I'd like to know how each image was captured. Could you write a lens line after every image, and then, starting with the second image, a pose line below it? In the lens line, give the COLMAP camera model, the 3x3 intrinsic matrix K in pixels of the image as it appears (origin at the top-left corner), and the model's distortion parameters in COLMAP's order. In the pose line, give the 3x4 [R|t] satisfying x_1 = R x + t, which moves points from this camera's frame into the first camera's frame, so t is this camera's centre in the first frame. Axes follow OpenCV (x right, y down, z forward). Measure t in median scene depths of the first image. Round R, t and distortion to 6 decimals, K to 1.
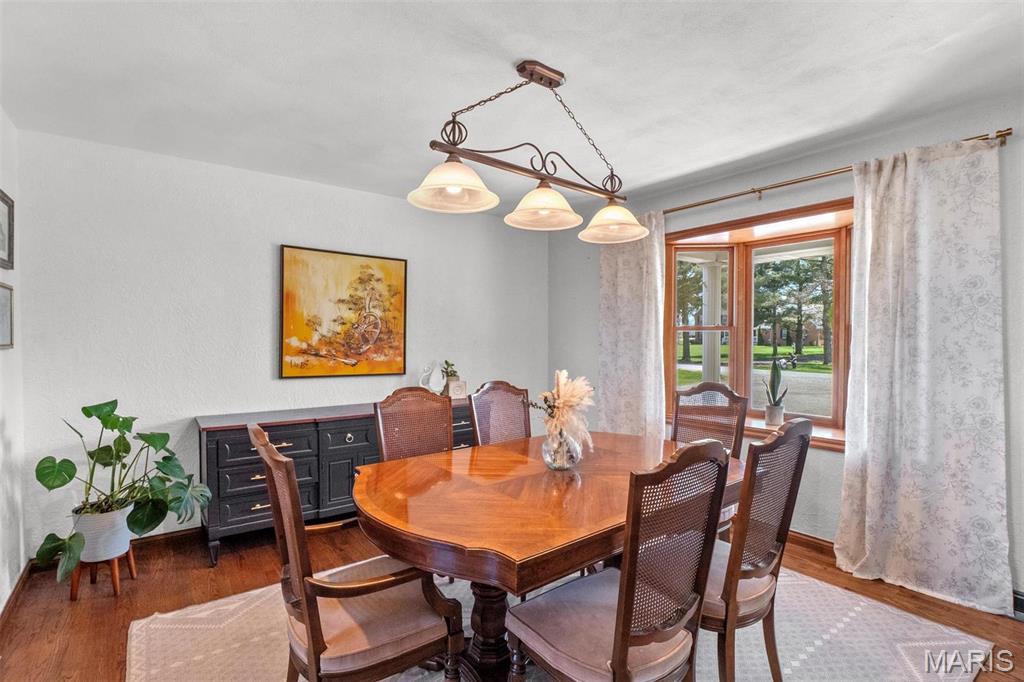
lens RADIAL K [[482.2, 0, 508.5], [0, 482.2, 349.9], [0, 0, 1]] dist [-0.010955, -0.002337]
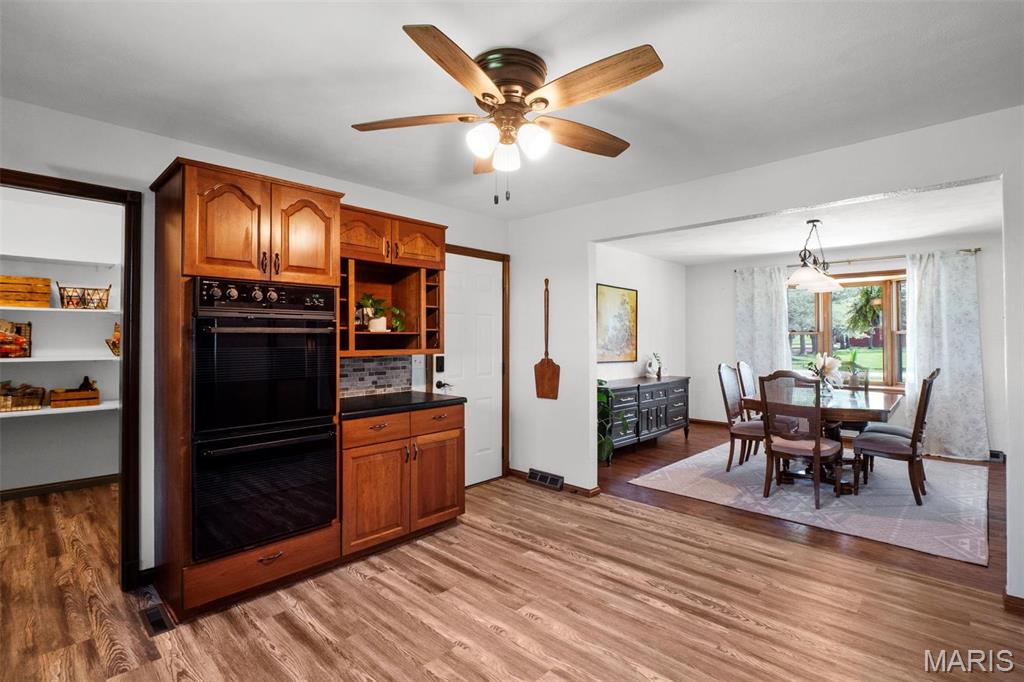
lens RADIAL K [[482.2, 0, 513.9], [0, 482.2, 332.0], [0, 0, 1]] dist [-0.010955, -0.002337]
pose [[0.987419, 0.001465, 0.158118, -1.403676], [0.004854, 0.999205, -0.039570, 0.023310], [-0.158050, 0.039840, 0.986627, -0.829491]]
